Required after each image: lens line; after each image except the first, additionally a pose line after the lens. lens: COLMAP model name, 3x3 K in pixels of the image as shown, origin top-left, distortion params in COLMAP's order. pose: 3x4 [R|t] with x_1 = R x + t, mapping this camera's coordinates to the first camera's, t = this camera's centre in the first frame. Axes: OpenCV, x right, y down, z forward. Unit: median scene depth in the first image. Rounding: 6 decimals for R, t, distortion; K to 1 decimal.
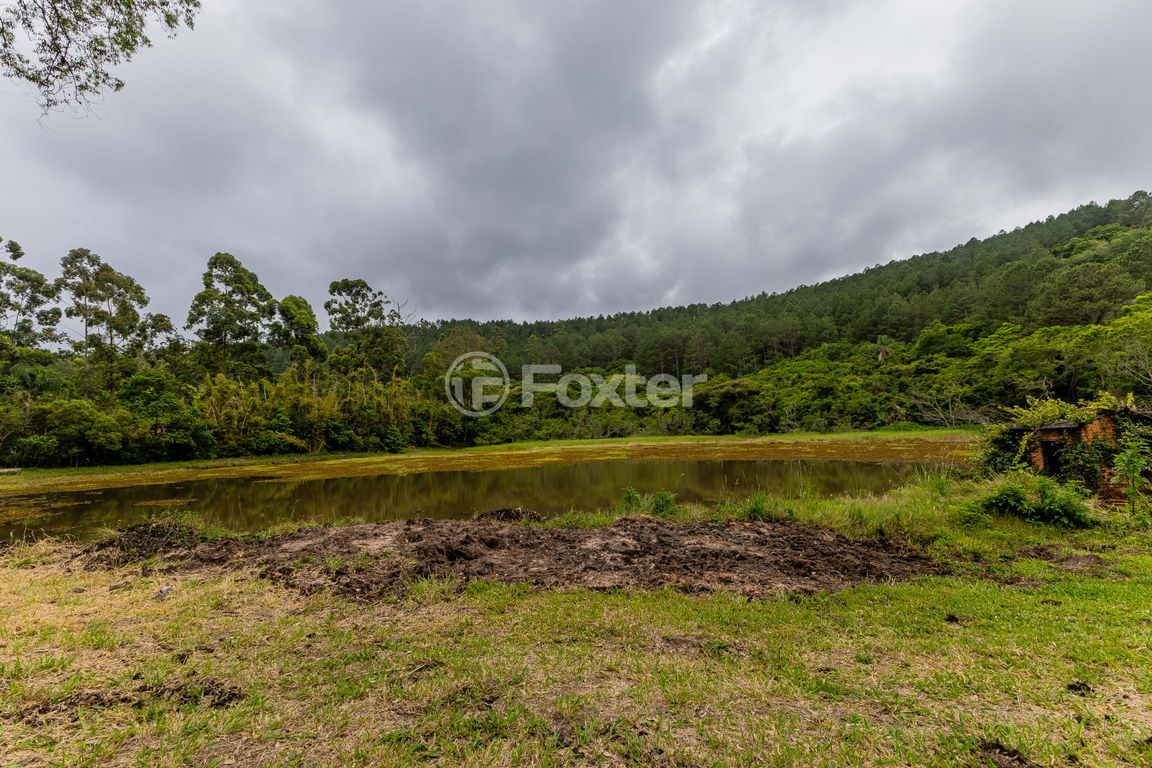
lens RADIAL K [[499.8, 0, 577.1], [0, 499.8, 384.4], [0, 0, 1]] dist [0.013949, -0.002850]
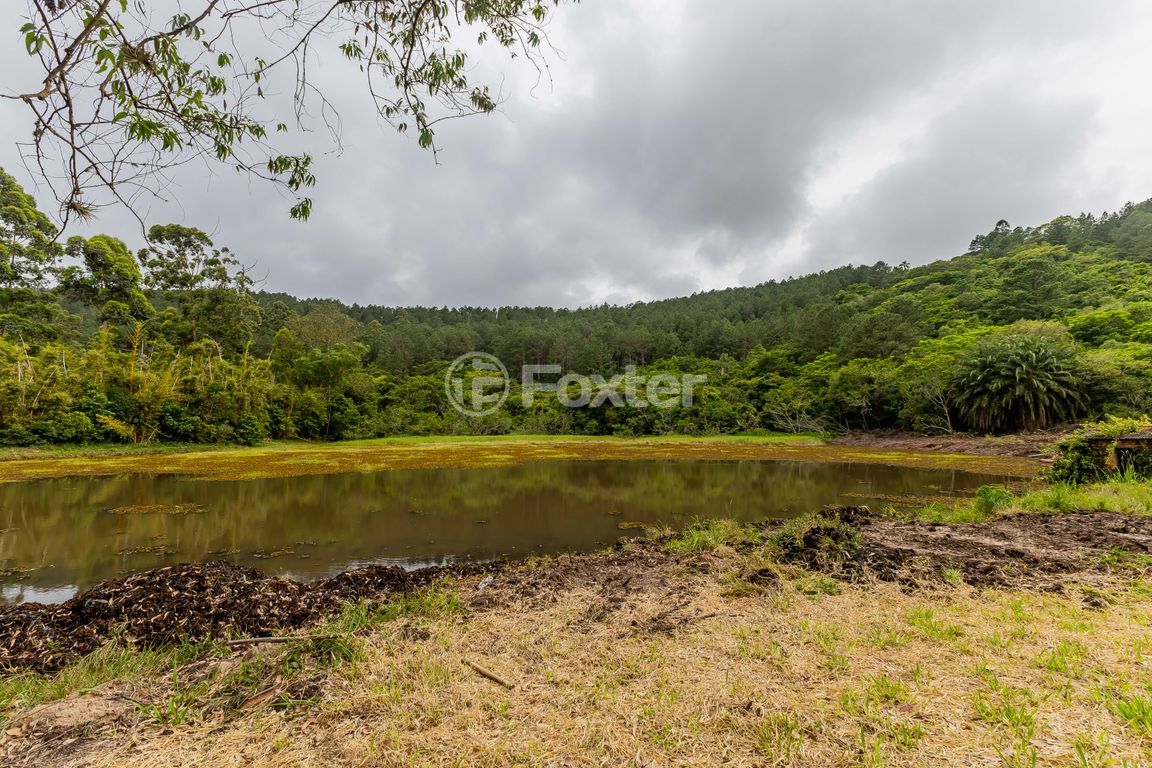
lens RADIAL K [[499.8, 0, 575.4], [0, 499.8, 393.2], [0, 0, 1]] dist [0.013949, -0.002850]
pose [[0.938196, 0.057379, 0.341314, -0.131325], [-0.064299, 0.997890, 0.008987, 0.007354], [-0.340078, -0.030378, 0.939906, 0.035469]]
